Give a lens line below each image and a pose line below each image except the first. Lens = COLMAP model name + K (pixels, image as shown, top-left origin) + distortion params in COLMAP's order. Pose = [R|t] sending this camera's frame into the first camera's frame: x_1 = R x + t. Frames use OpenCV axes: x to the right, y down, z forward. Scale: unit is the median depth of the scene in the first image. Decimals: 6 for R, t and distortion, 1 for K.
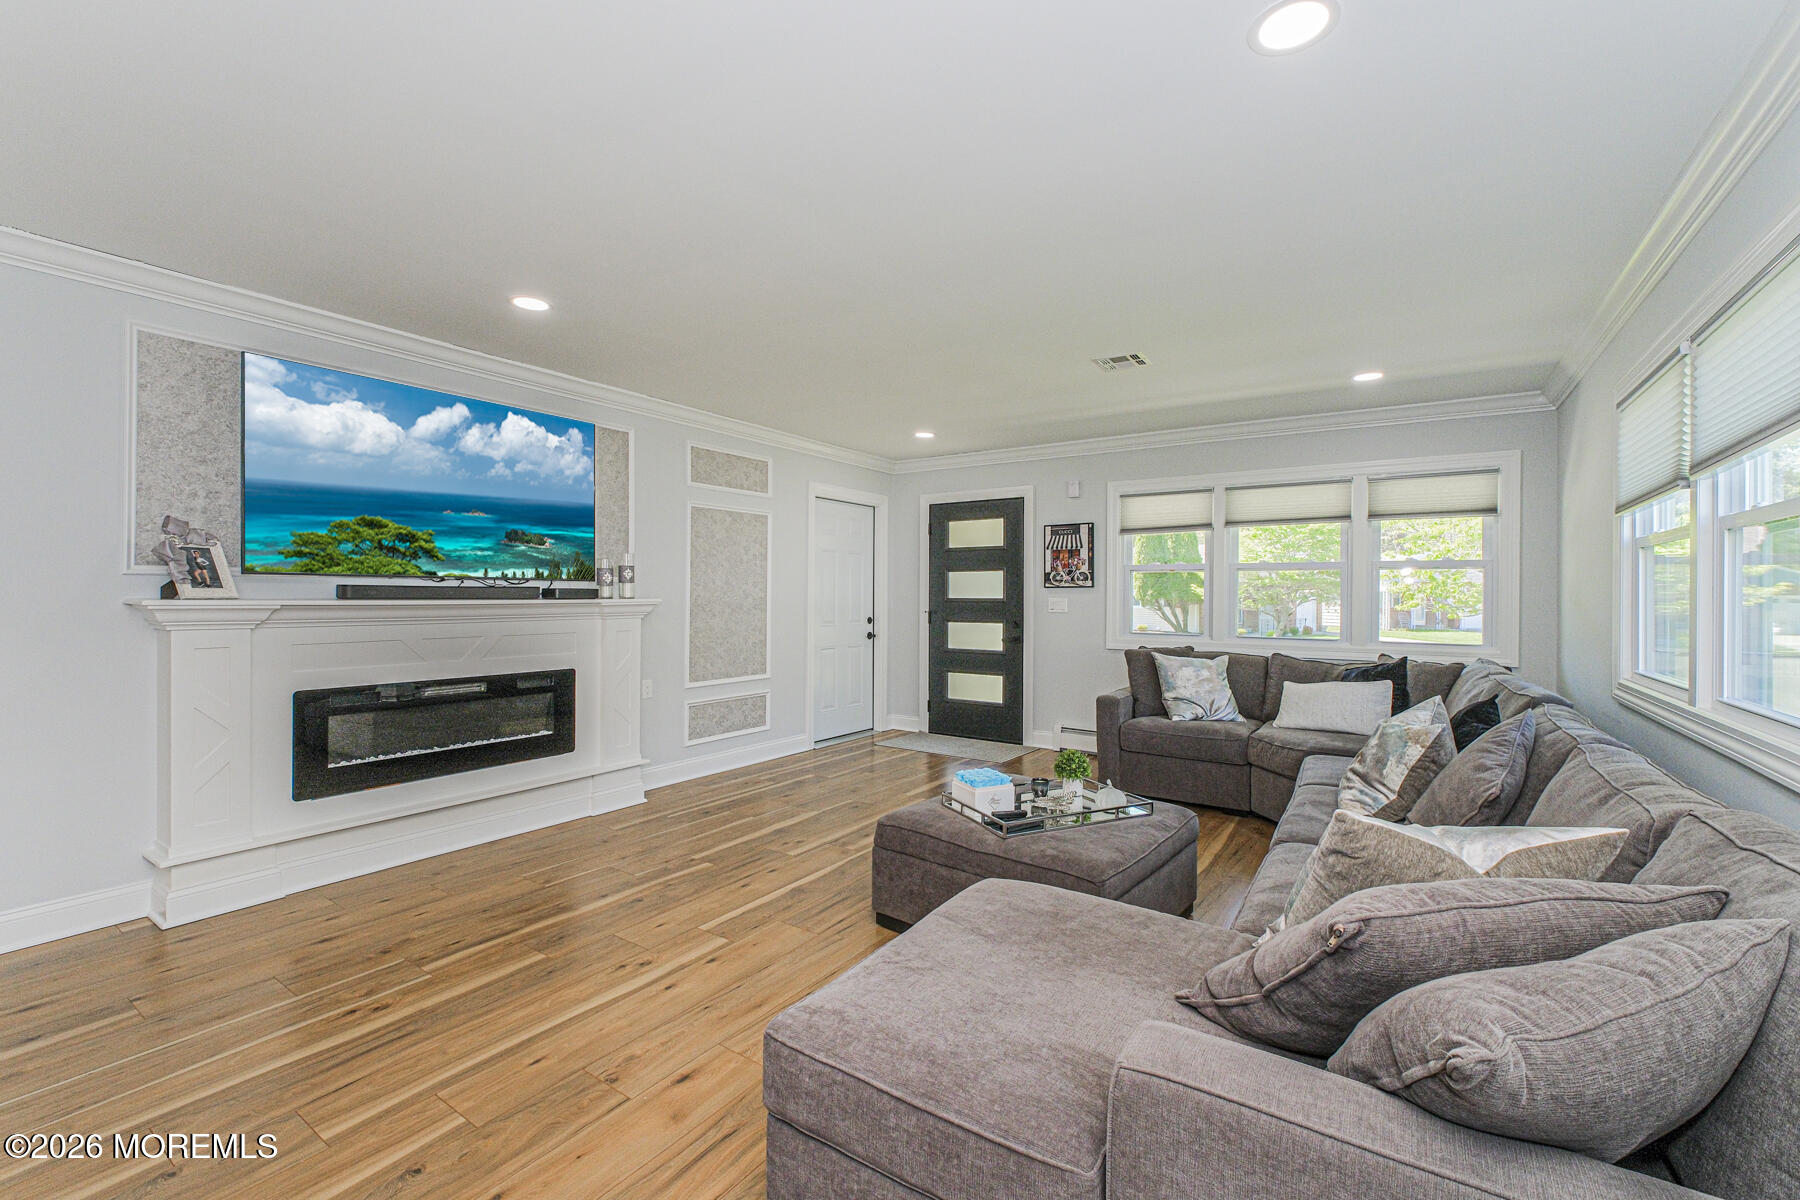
lens RADIAL K [[753.5, 0, 906.7], [0, 753.5, 599.0], [0, 0, 1]] dist [0.009015, 0.000030]
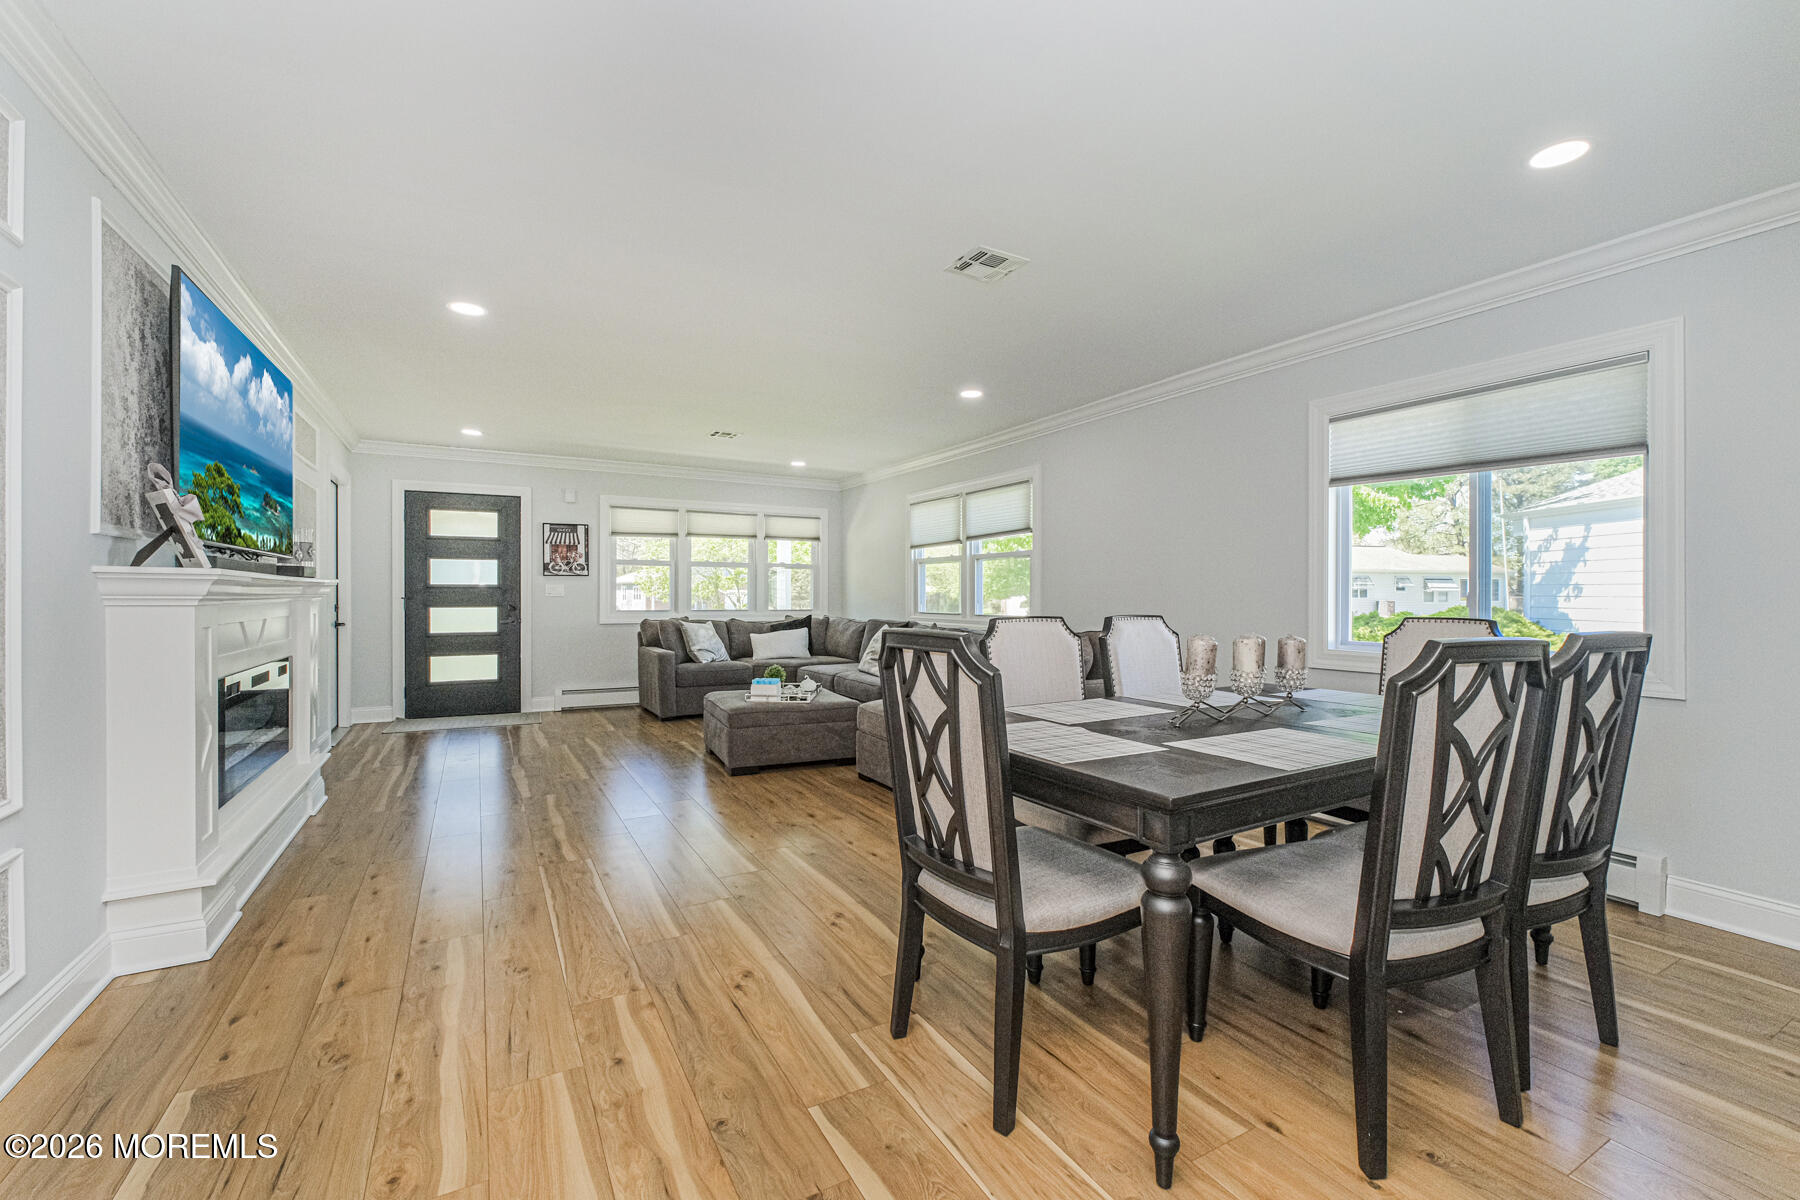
lens RADIAL K [[753.5, 0, 906.7], [0, 753.5, 599.0], [0, 0, 1]] dist [0.009015, 0.000030]
pose [[0.444559, -0.010696, 0.895686, -0.969290], [0.005561, 0.999942, 0.009181, 0.021587], [-0.895732, 0.000899, 0.444593, -0.057592]]
